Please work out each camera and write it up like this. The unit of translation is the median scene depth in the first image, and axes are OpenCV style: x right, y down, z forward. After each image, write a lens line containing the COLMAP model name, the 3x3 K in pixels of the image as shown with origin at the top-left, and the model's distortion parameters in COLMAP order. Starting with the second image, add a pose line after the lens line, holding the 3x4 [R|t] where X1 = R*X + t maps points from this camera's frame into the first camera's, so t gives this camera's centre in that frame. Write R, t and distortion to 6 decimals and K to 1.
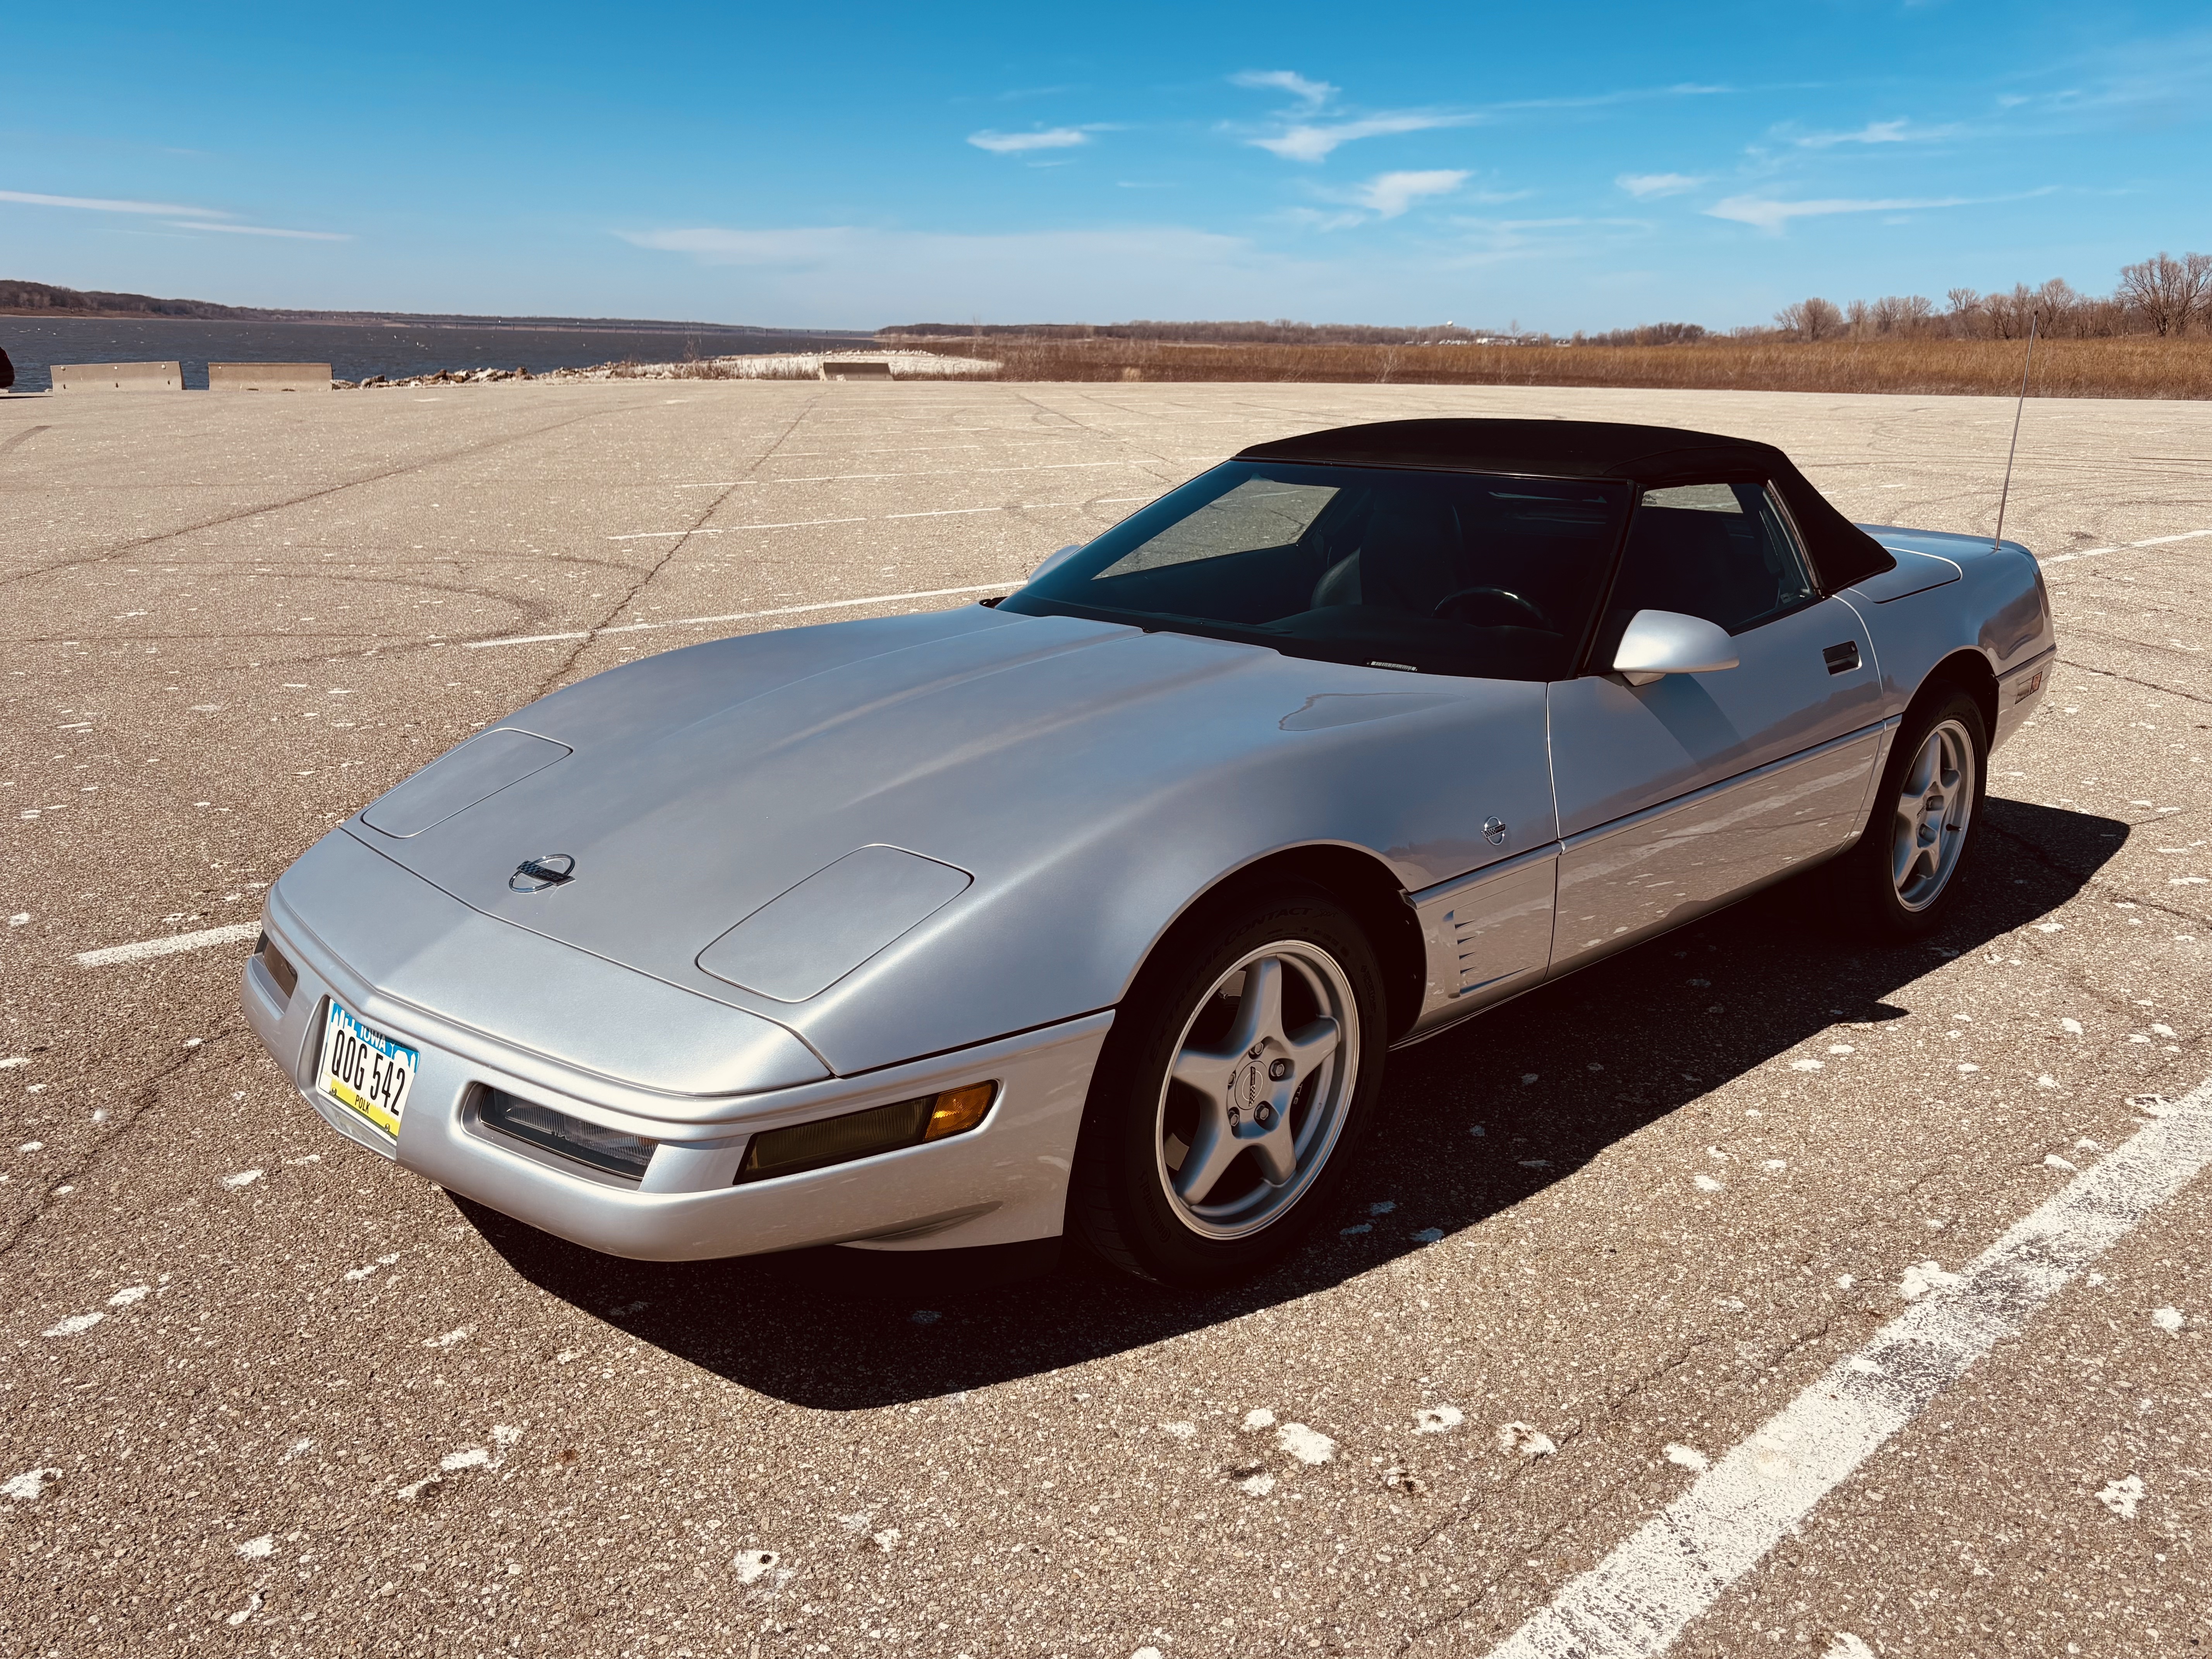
lens RADIAL K [[1836.2, 0, 1111.3], [0, 1836.2, 818.8], [0, 0, 1]] dist [0.029373, -0.016782]
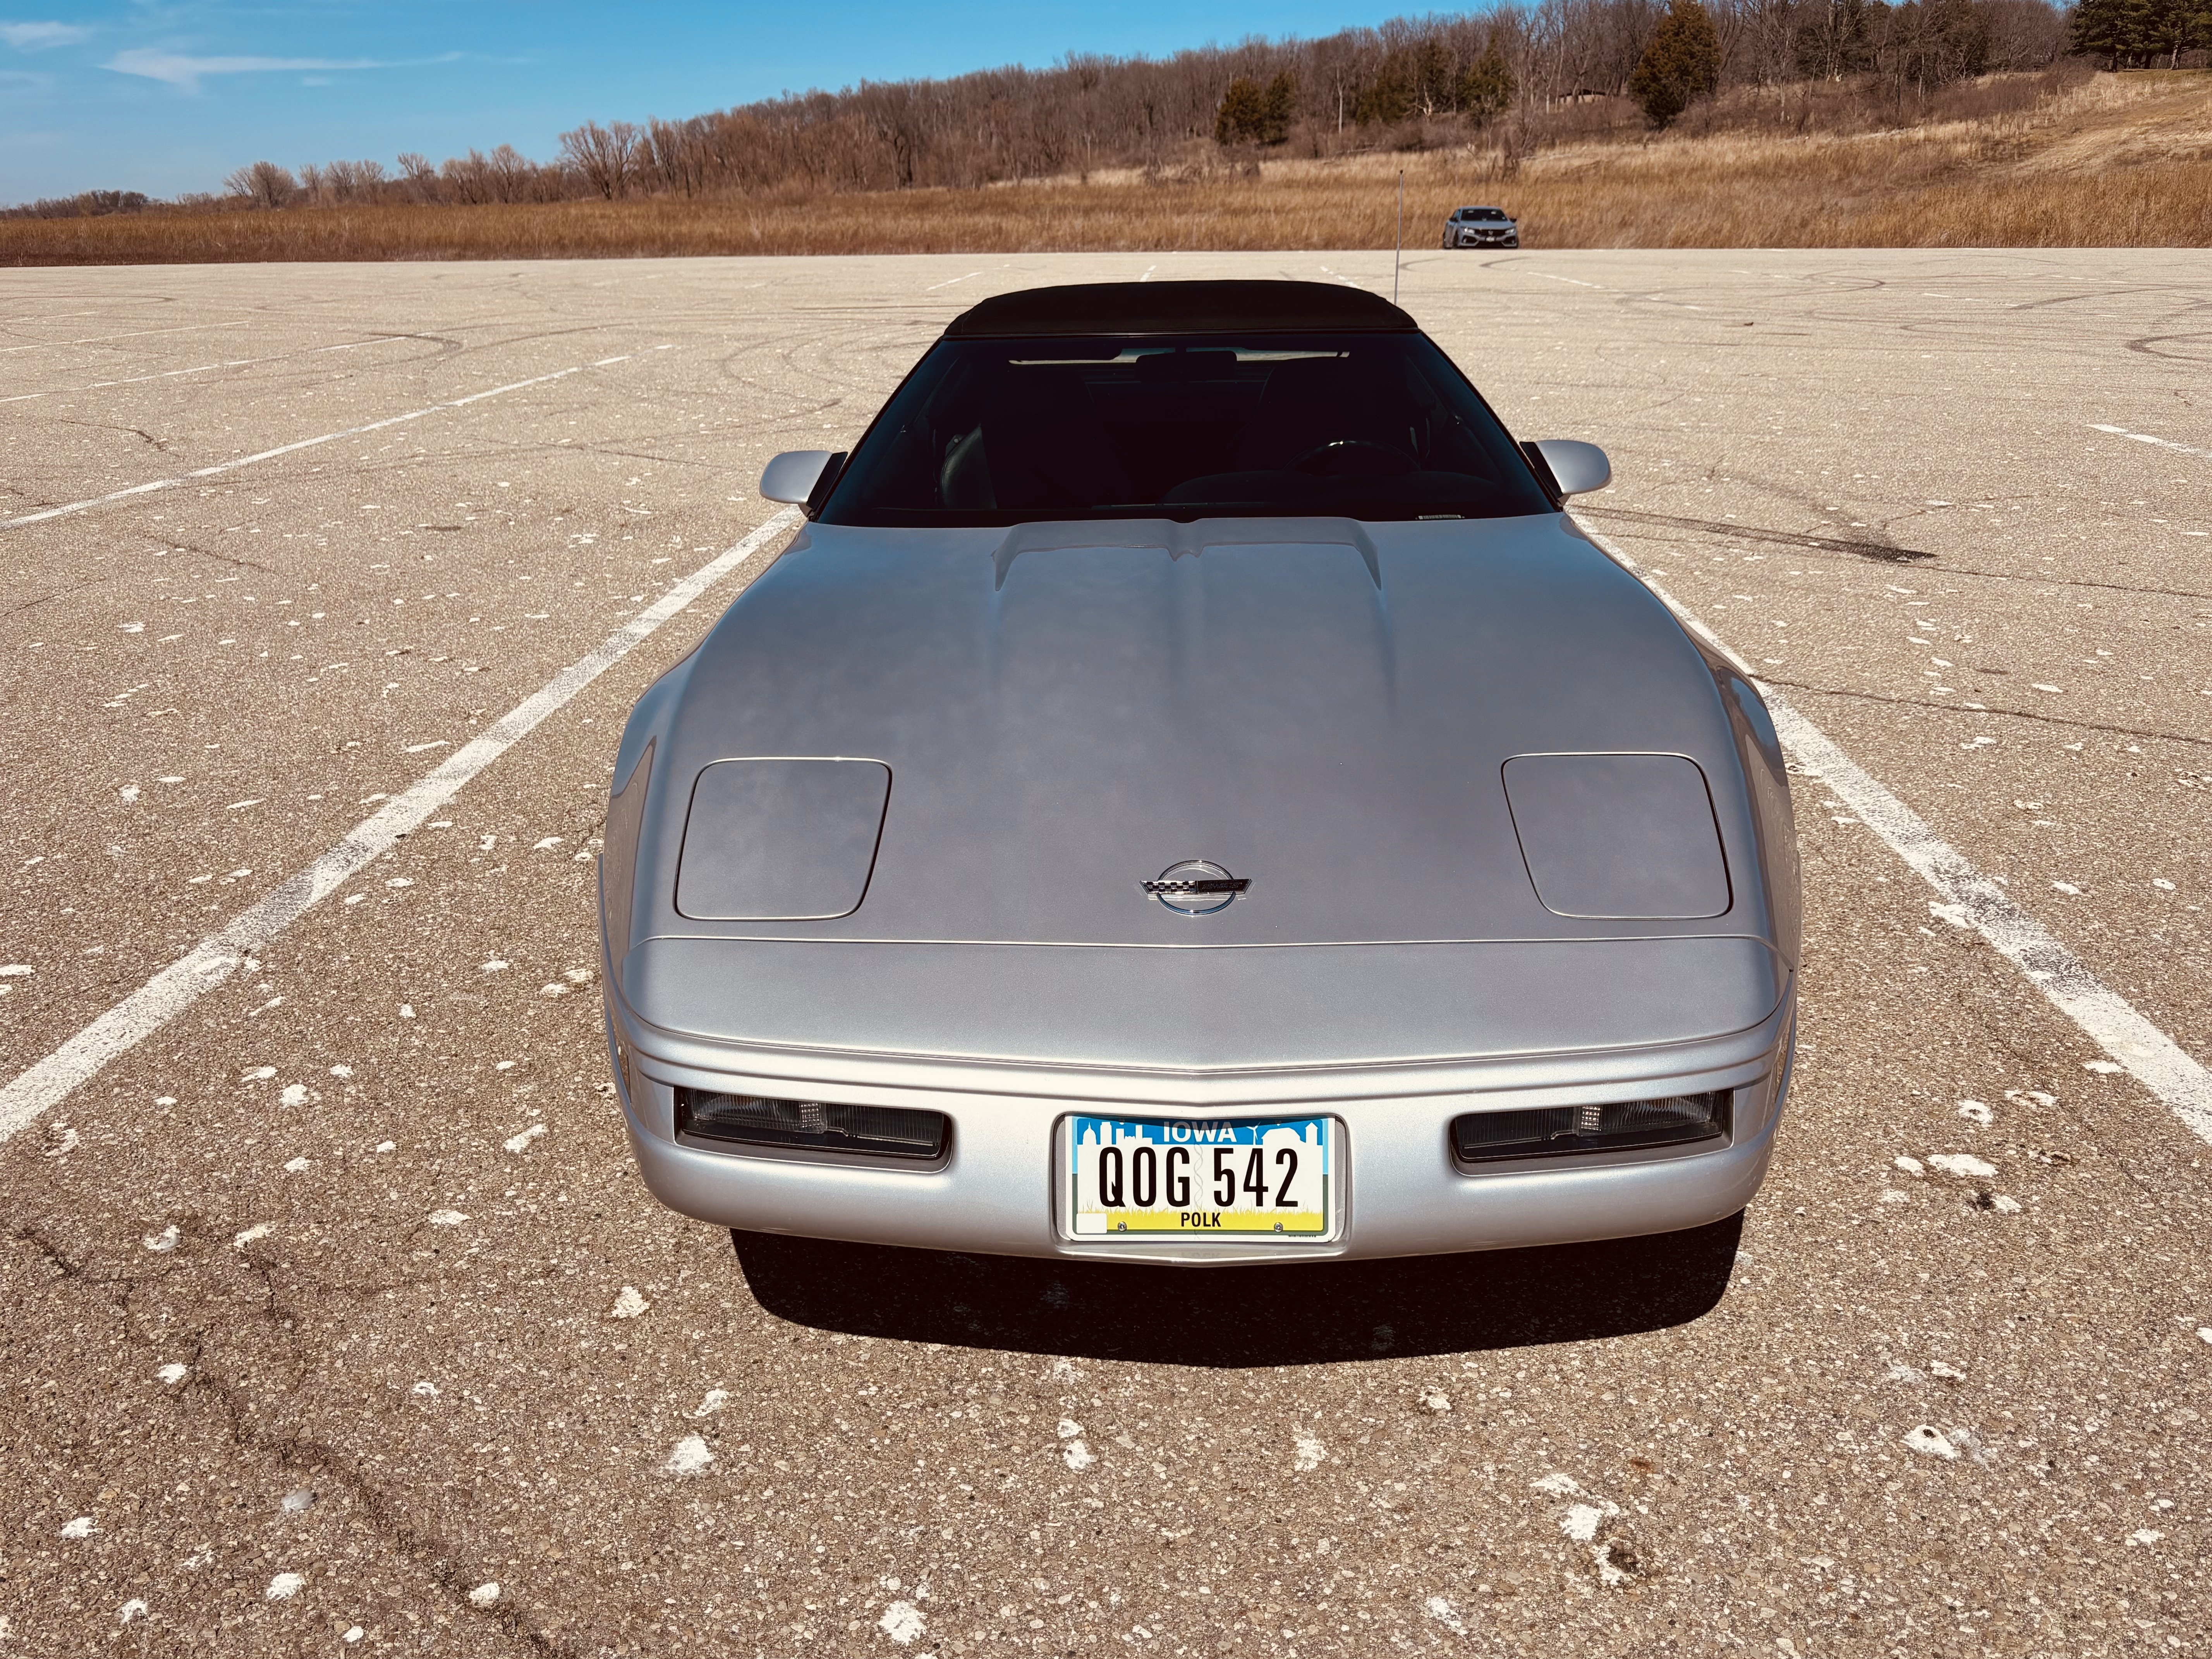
lens RADIAL K [[1836.2, 0, 1104.1], [0, 1836.2, 811.9], [0, 0, 1]] dist [0.029373, -0.016782]
pose [[0.723847, -0.234699, 0.648816, -0.930972], [0.193533, 0.971681, 0.135577, -0.130758], [-0.662262, 0.027430, 0.748770, 0.454546]]
